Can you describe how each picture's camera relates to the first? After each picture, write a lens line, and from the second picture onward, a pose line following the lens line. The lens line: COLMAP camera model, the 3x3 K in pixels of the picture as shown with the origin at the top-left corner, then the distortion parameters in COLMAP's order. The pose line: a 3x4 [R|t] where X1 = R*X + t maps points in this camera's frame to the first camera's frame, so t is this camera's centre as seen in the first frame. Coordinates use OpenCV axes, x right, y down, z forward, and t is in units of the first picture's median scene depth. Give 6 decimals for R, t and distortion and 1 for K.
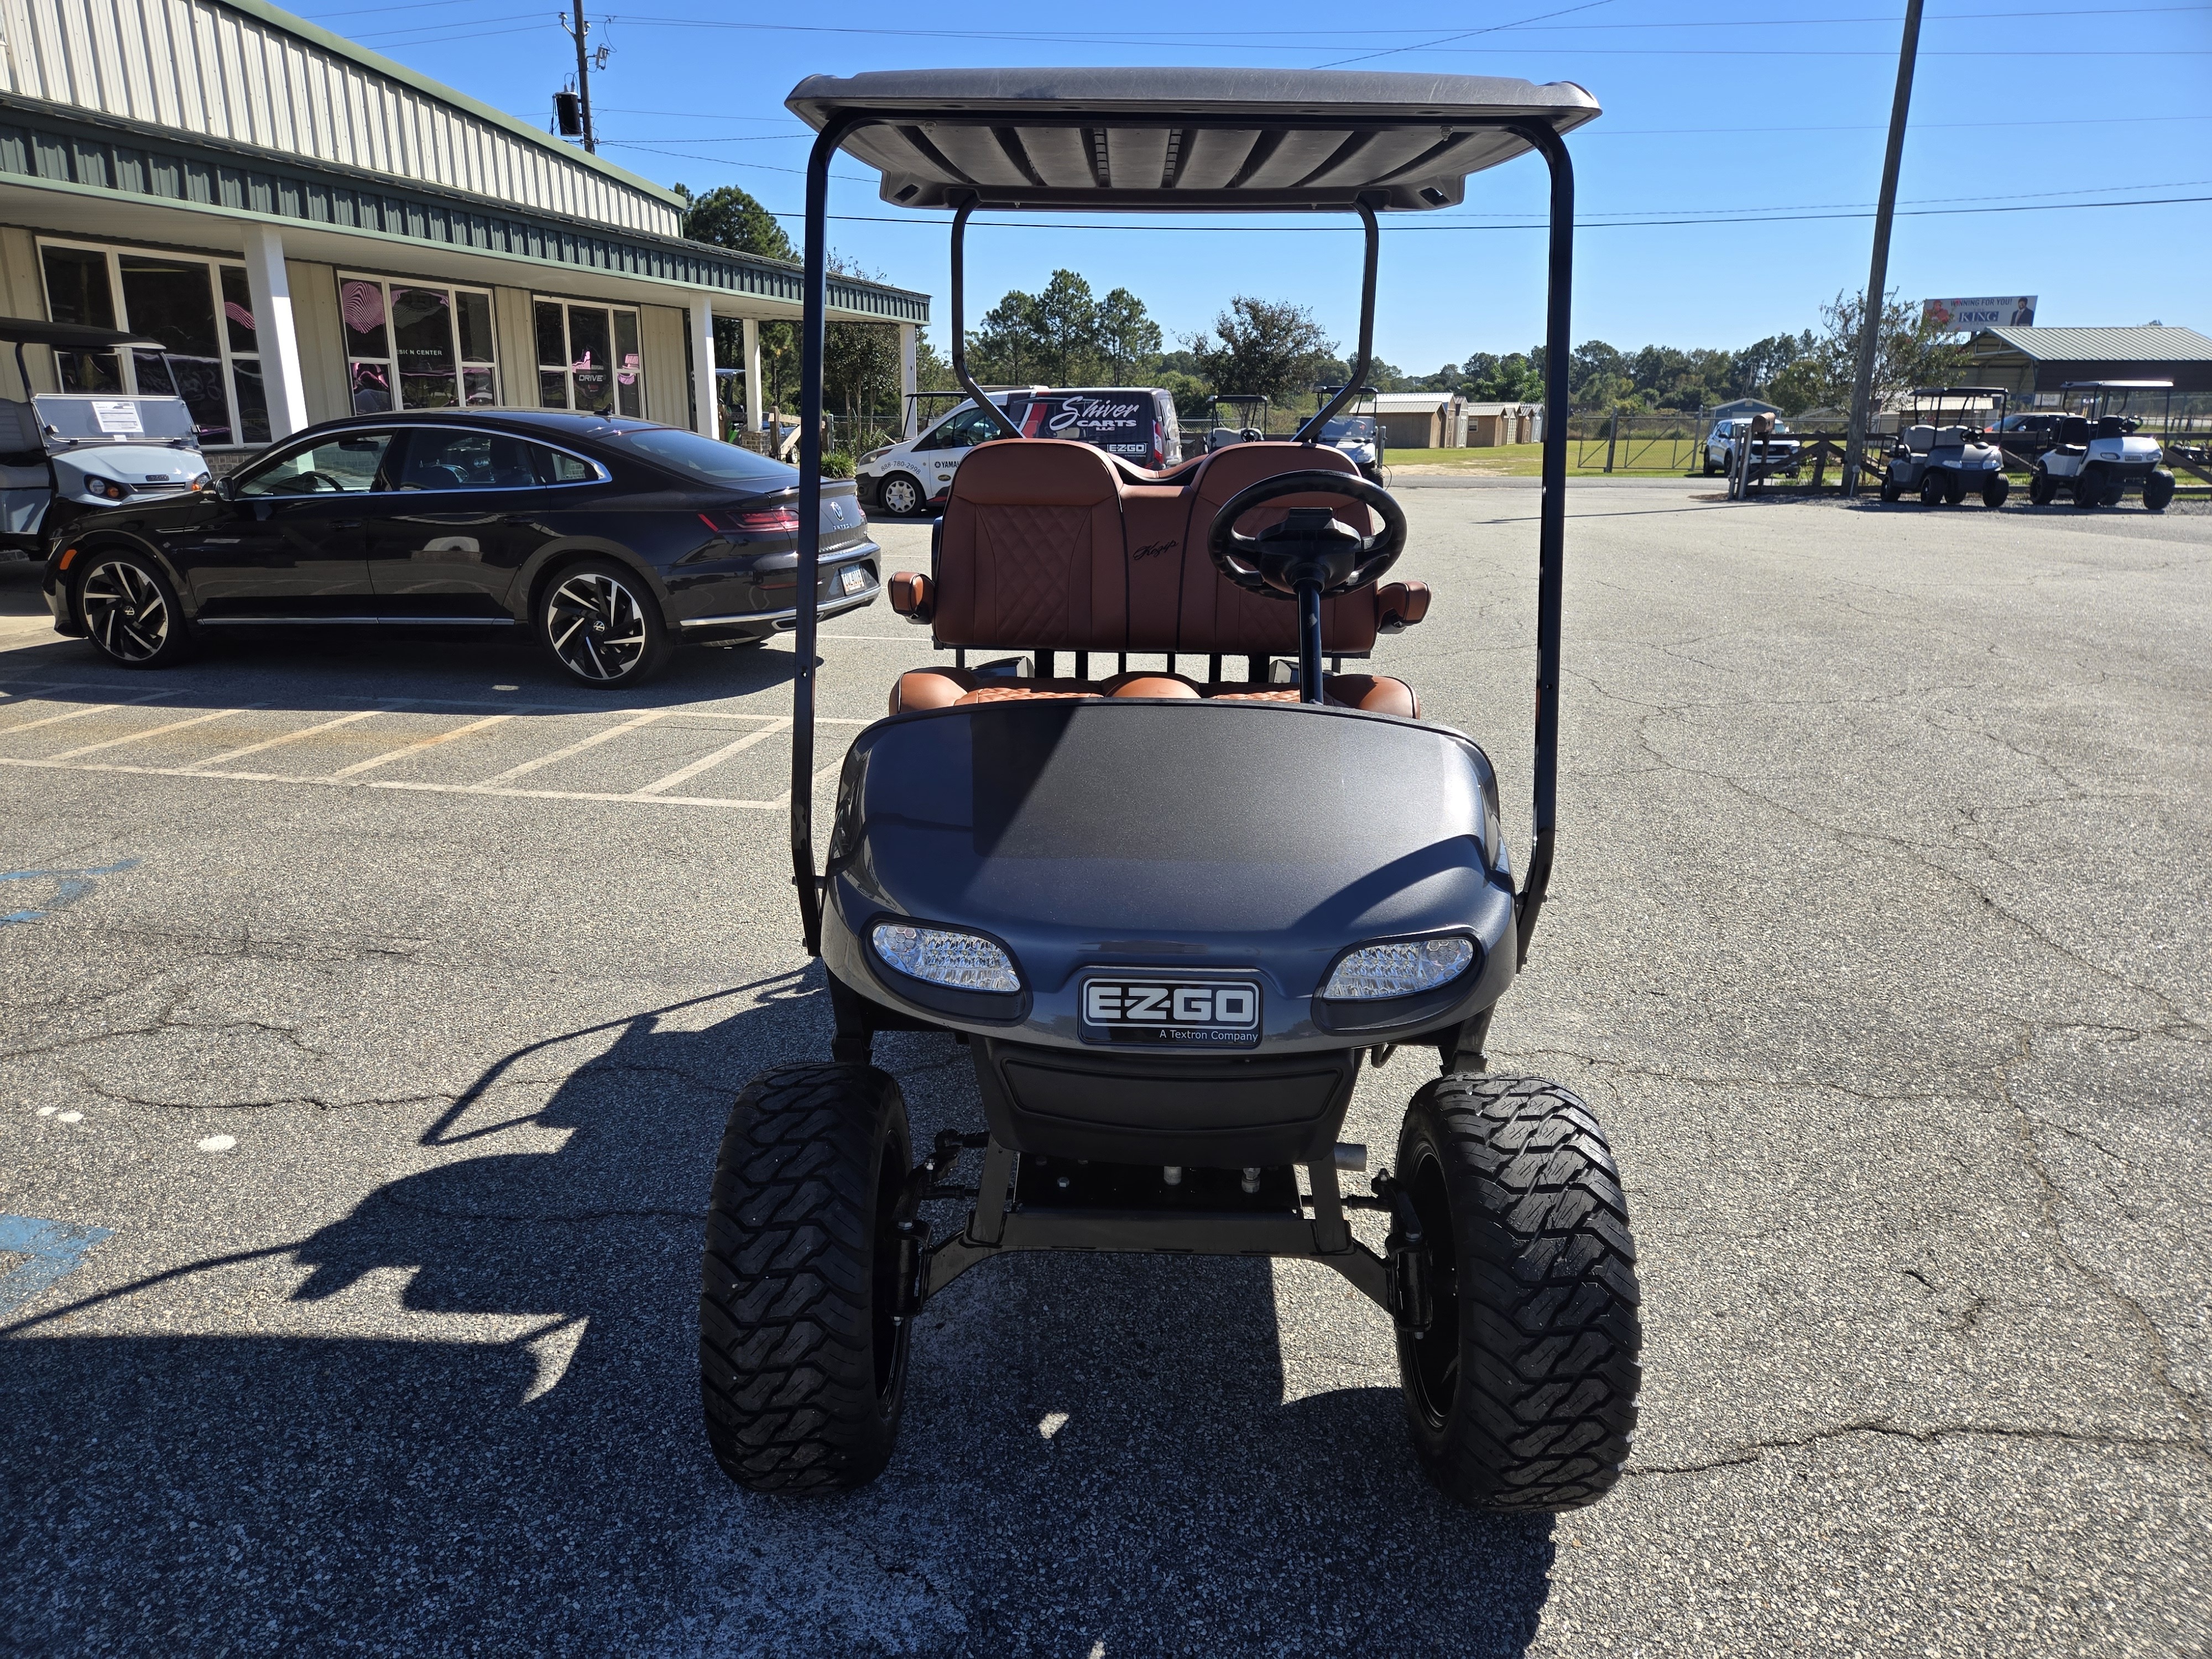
lens RADIAL K [[1454.6, 0, 1109.0], [0, 1454.6, 830.8], [0, 0, 1]] dist [0.019516, -0.018888]
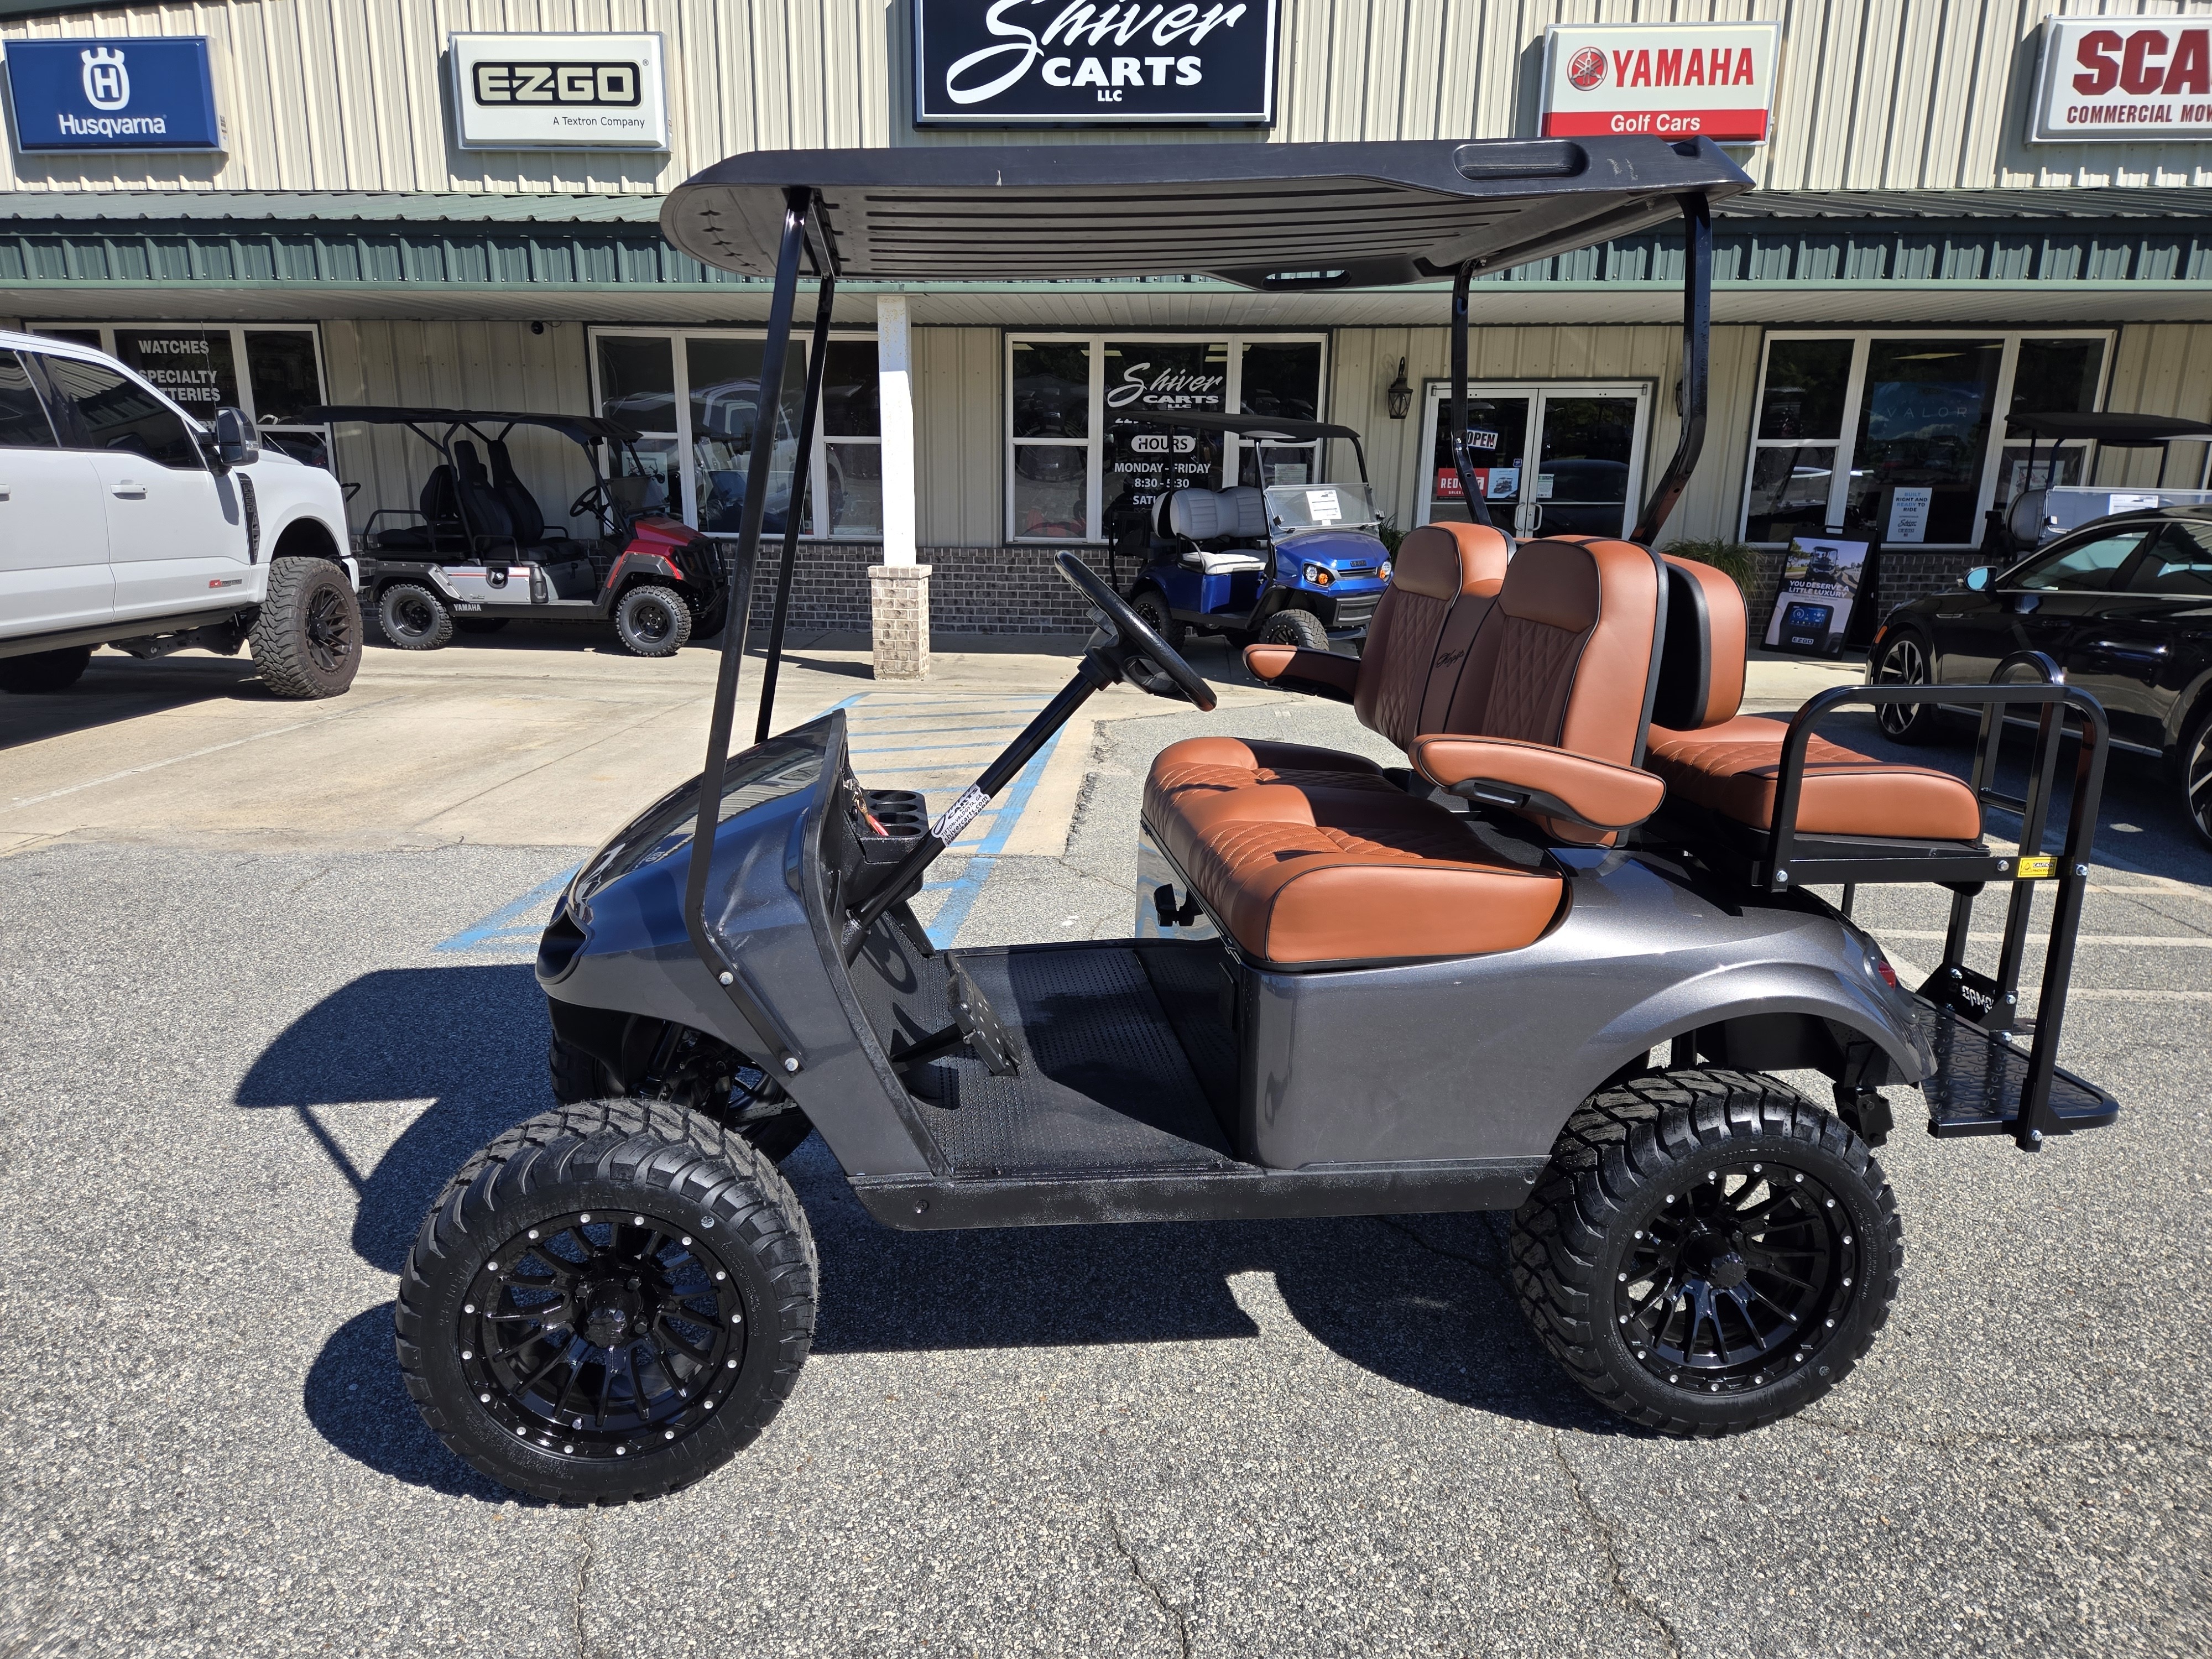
lens RADIAL K [[1454.6, 0, 1099.9], [0, 1454.6, 833.6], [0, 0, 1]] dist [0.019516, -0.018888]
pose [[0.147910, 0.222345, -0.963683, 0.294557], [-0.278830, 0.944249, 0.175065, -0.073299], [0.948882, 0.242810, 0.201660, 0.256621]]
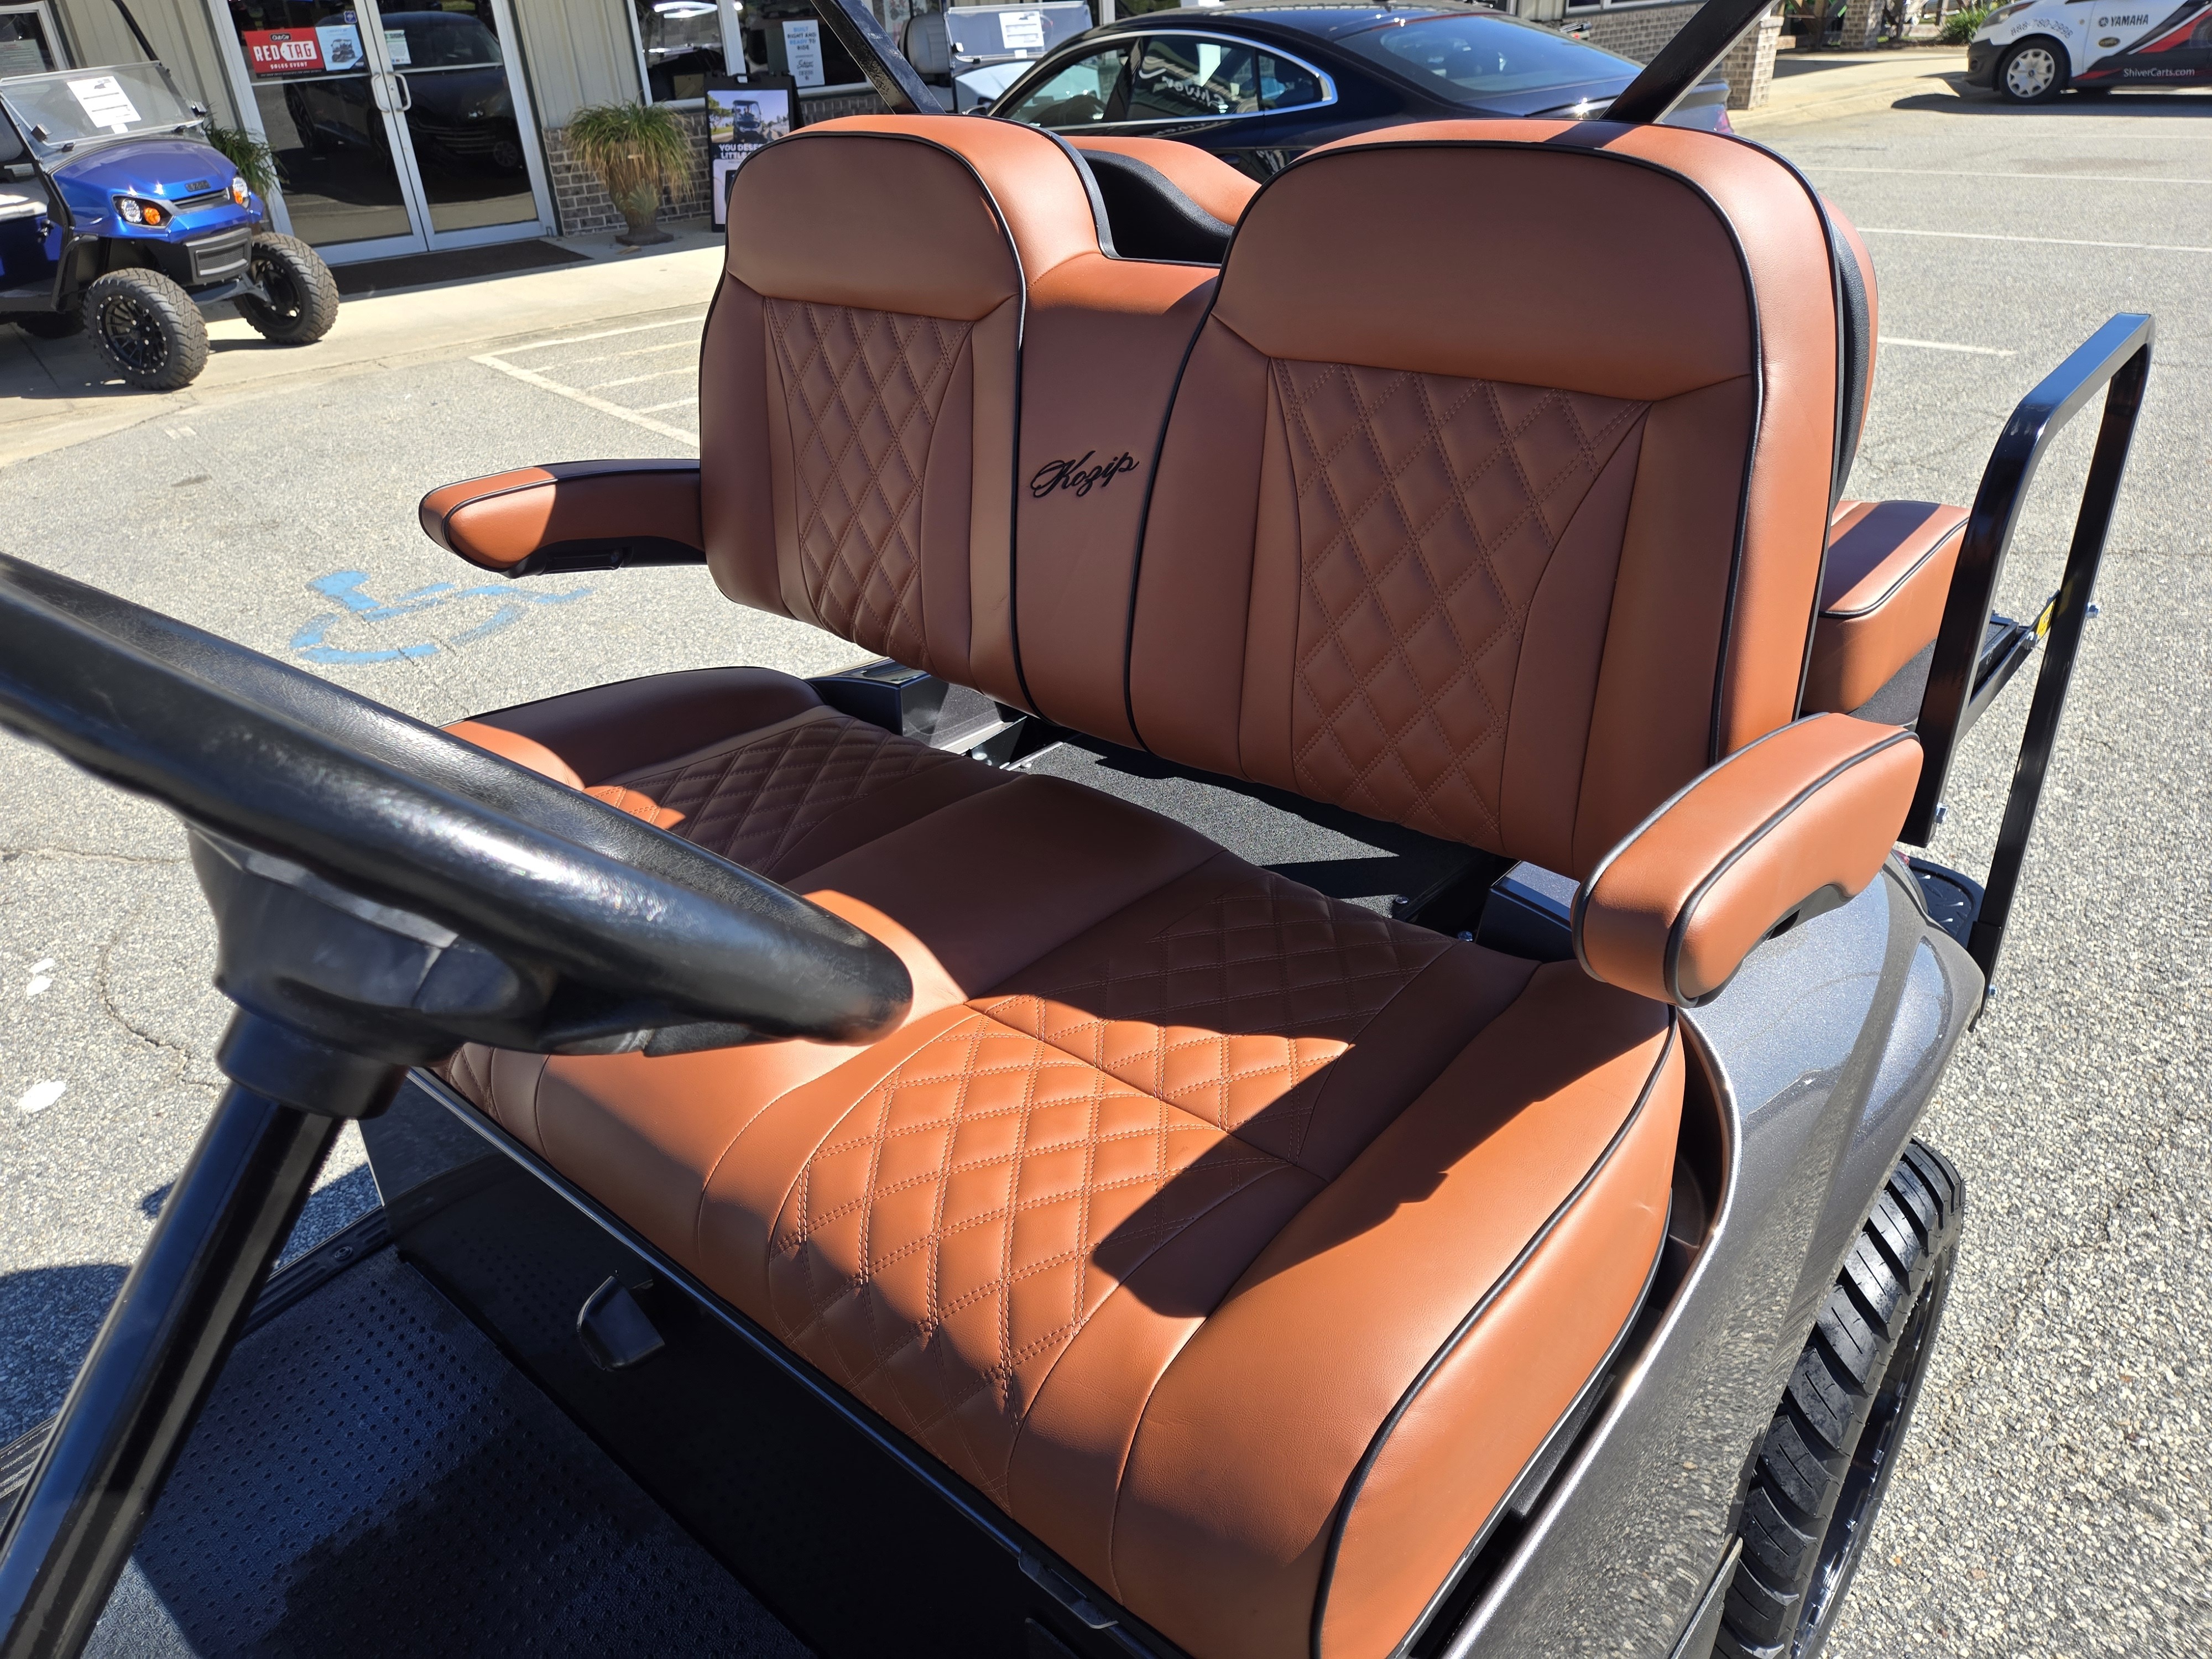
lens RADIAL K [[1454.6, 0, 1093.0], [0, 1454.6, 825.2], [0, 0, 1]] dist [0.019516, -0.018888]
pose [[0.765788, 0.266385, -0.585327, 0.096305], [-0.113611, 0.951898, 0.284575, -0.080776], [0.632978, -0.151425, 0.759216, 0.279823]]
